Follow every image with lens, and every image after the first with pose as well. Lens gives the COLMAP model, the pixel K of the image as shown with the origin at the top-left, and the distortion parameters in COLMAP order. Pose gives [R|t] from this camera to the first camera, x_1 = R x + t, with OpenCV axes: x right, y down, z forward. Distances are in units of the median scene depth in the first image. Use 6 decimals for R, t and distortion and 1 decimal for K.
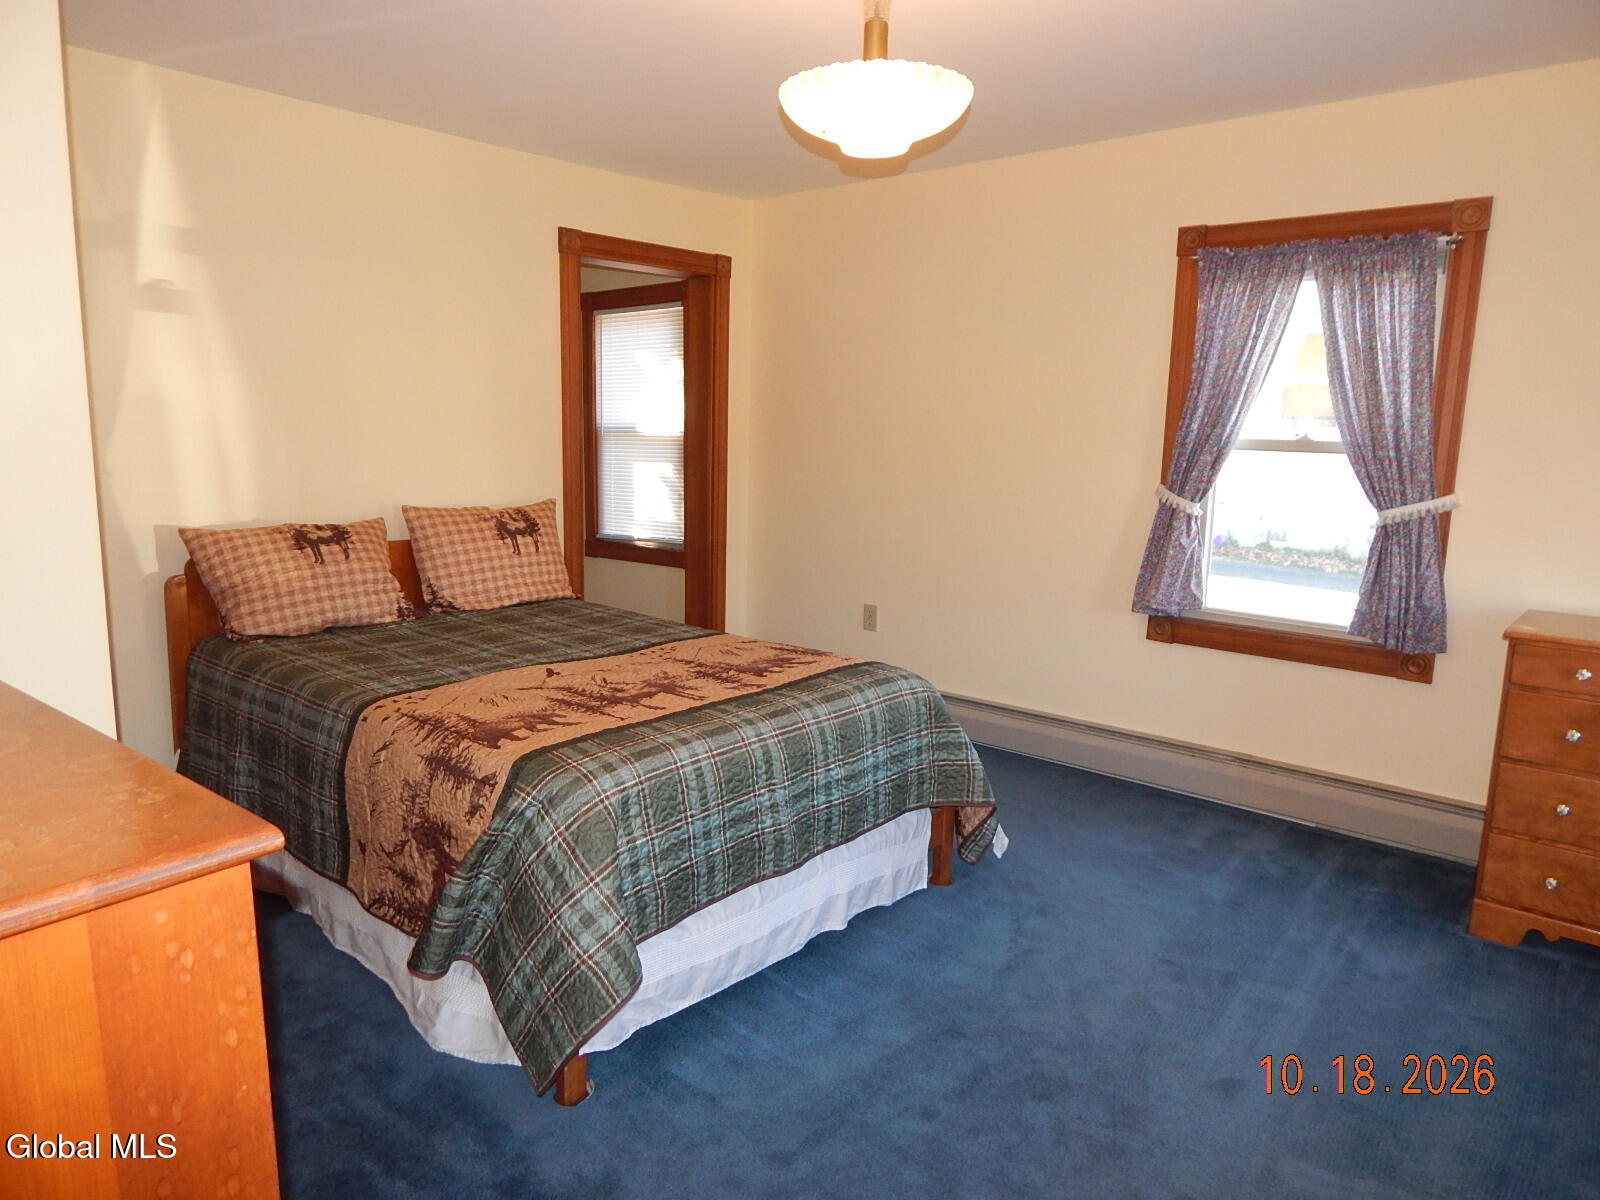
lens RADIAL K [[1040.9, 0, 800.0], [0, 1040.9, 600.0], [0, 0, 1]] dist [-0.002729, -0.007140]
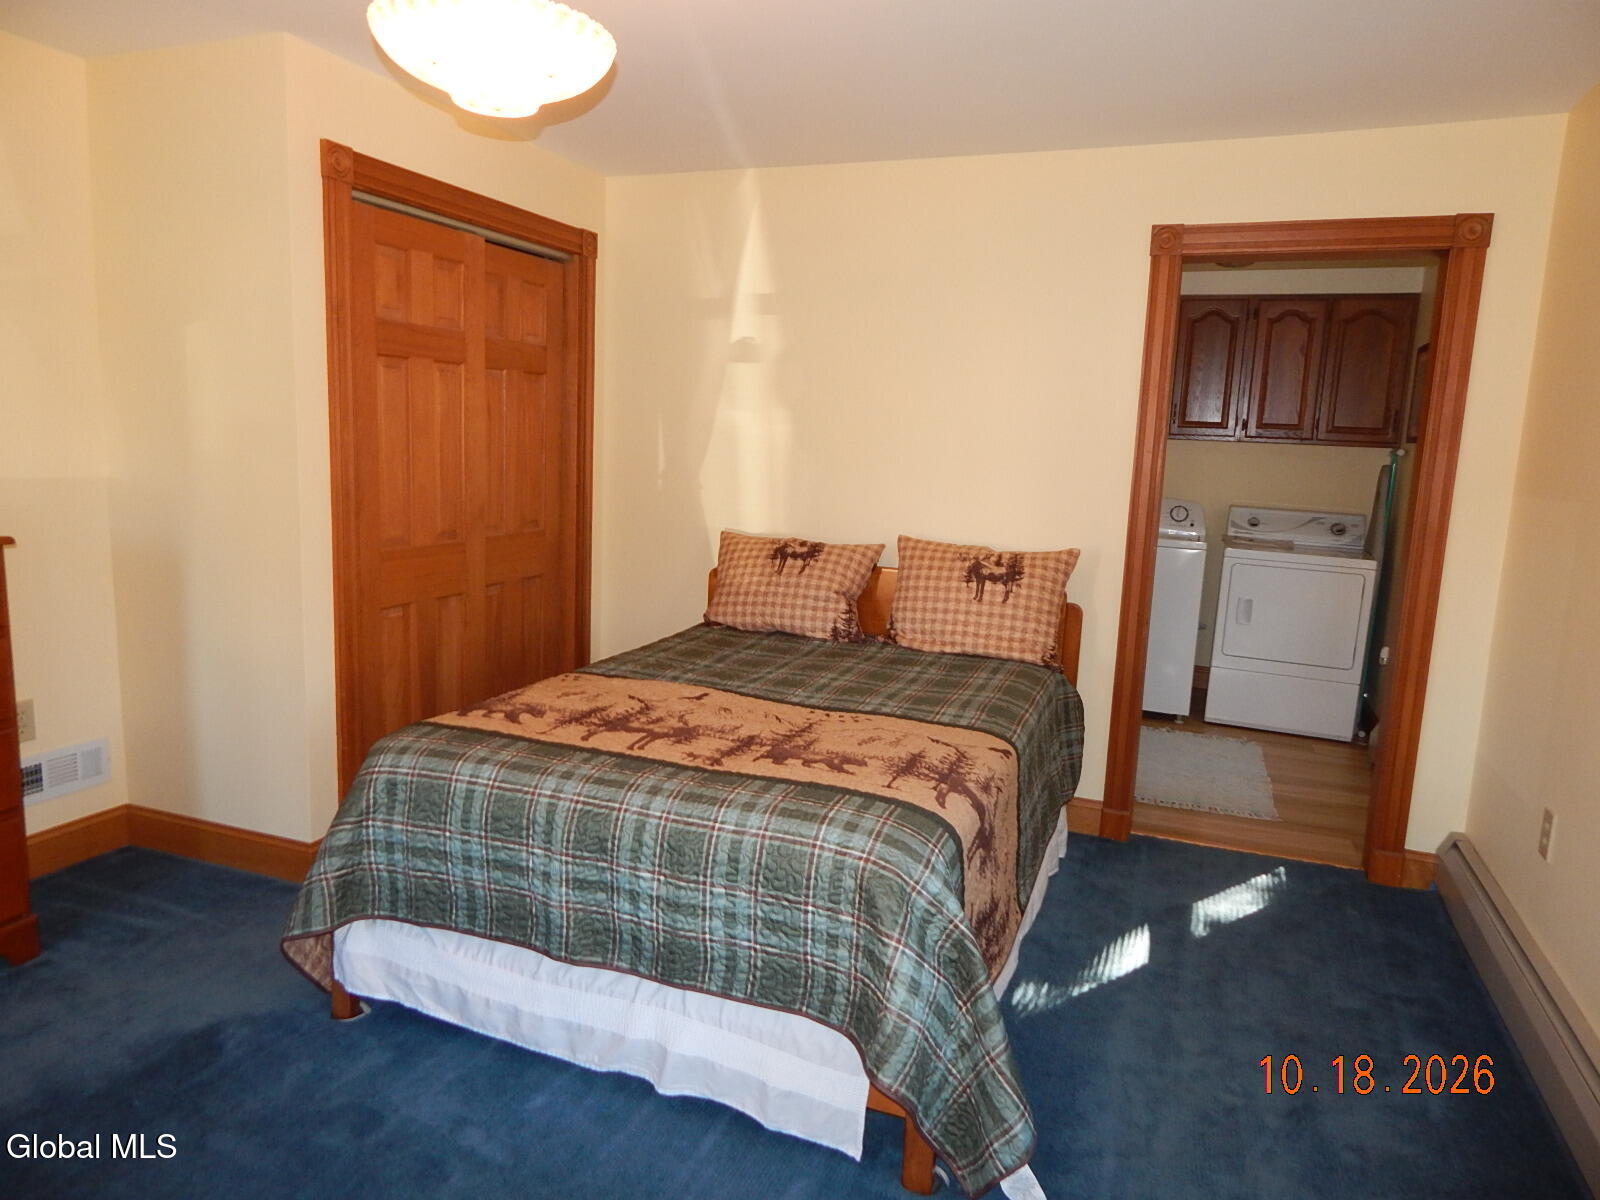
lens RADIAL K [[1040.9, 0, 800.0], [0, 1040.9, 600.0], [0, 0, 1]] dist [-0.002729, -0.007140]
pose [[0.339286, 0.141269, -0.930015, 0.745762], [-0.190859, 0.978434, 0.078996, -0.124530], [0.921118, 0.150699, 0.358931, 0.760782]]
